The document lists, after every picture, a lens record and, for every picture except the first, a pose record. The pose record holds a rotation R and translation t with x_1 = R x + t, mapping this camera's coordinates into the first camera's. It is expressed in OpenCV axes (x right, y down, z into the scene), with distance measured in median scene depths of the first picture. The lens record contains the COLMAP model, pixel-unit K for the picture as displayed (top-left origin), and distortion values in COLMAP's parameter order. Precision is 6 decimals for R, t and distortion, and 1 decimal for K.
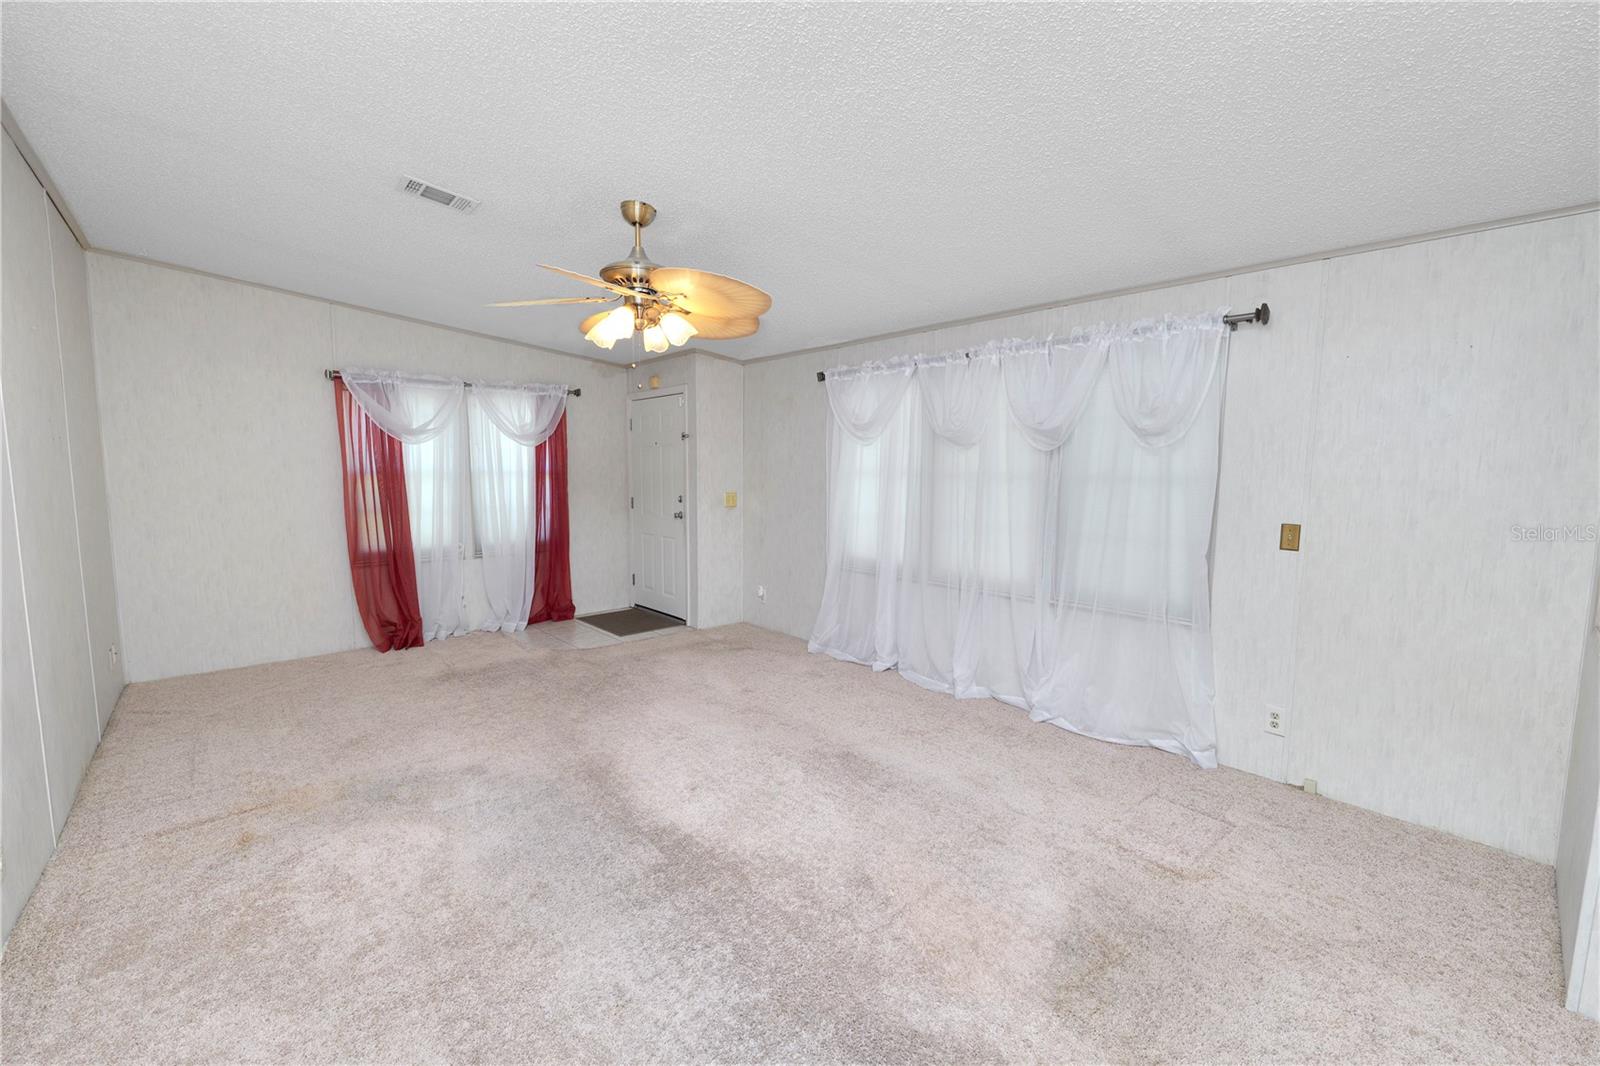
lens RADIAL K [[650.4, 0, 798.8], [0, 650.4, 534.6], [0, 0, 1]] dist [-0.014550, 0.001594]
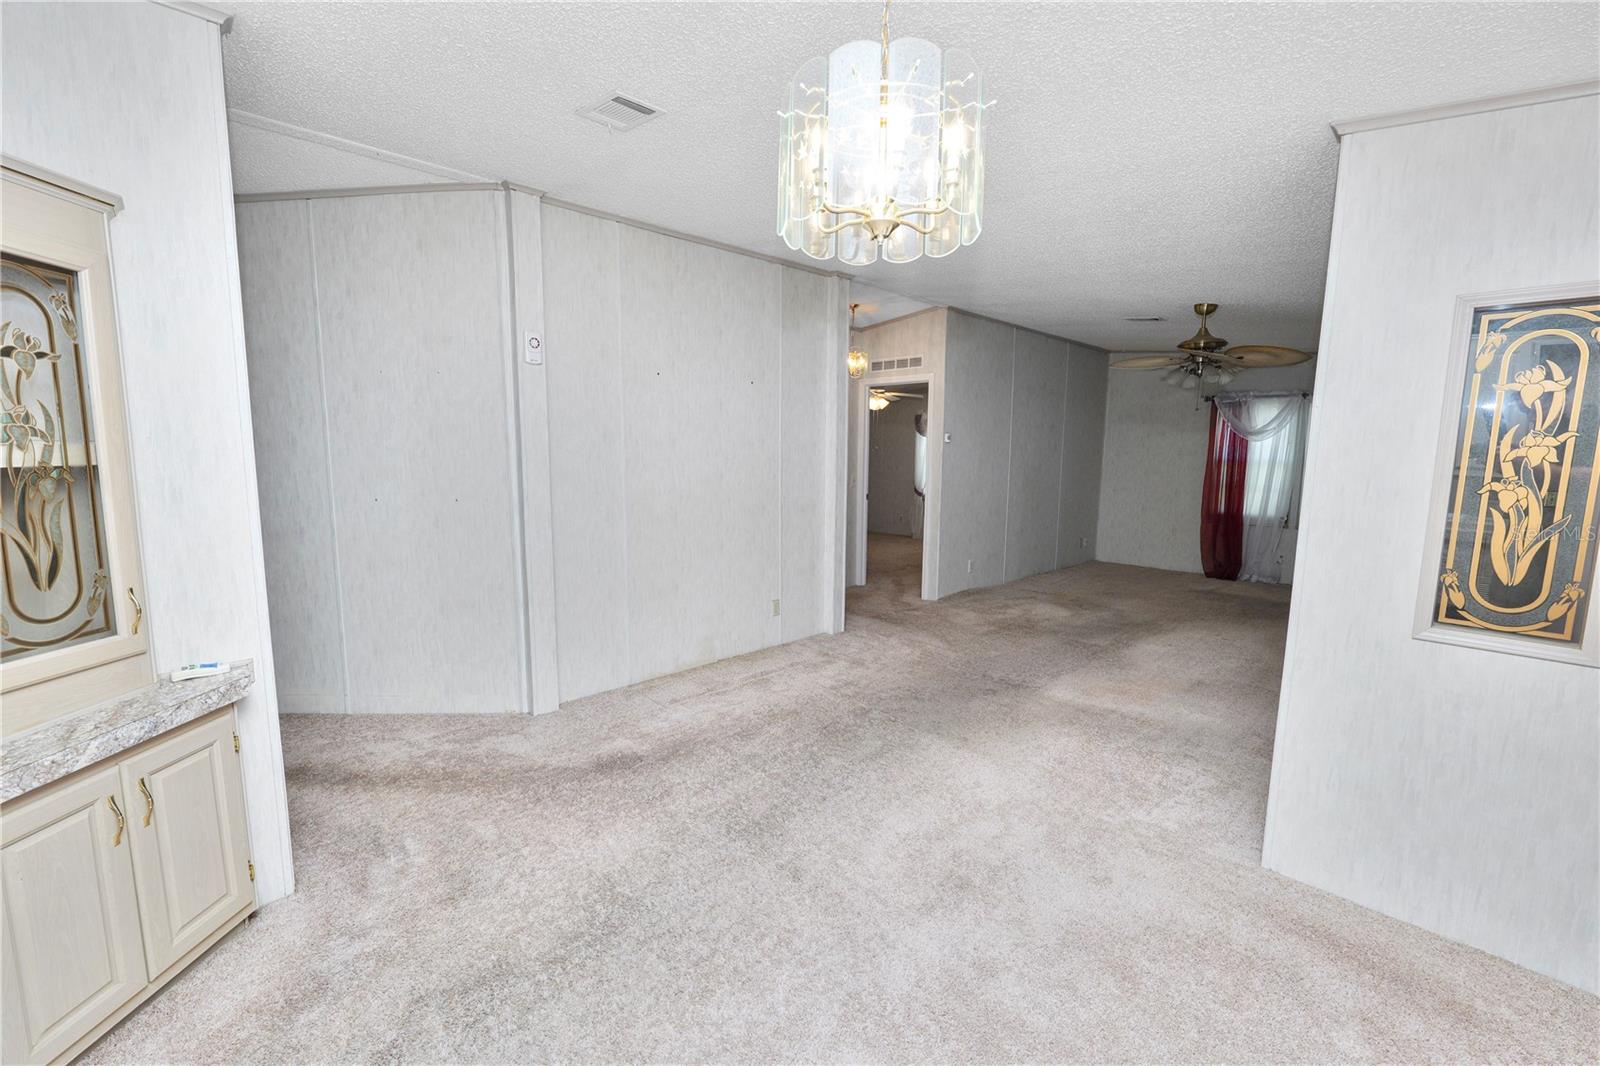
lens RADIAL K [[650.4, 0, 798.8], [0, 650.4, 534.6], [0, 0, 1]] dist [-0.014550, 0.001594]
pose [[0.030912, 0.126210, -0.991522, 0.851280], [-0.114084, 0.985958, 0.121945, 0.004323], [0.992990, 0.109348, 0.044876, -0.045634]]
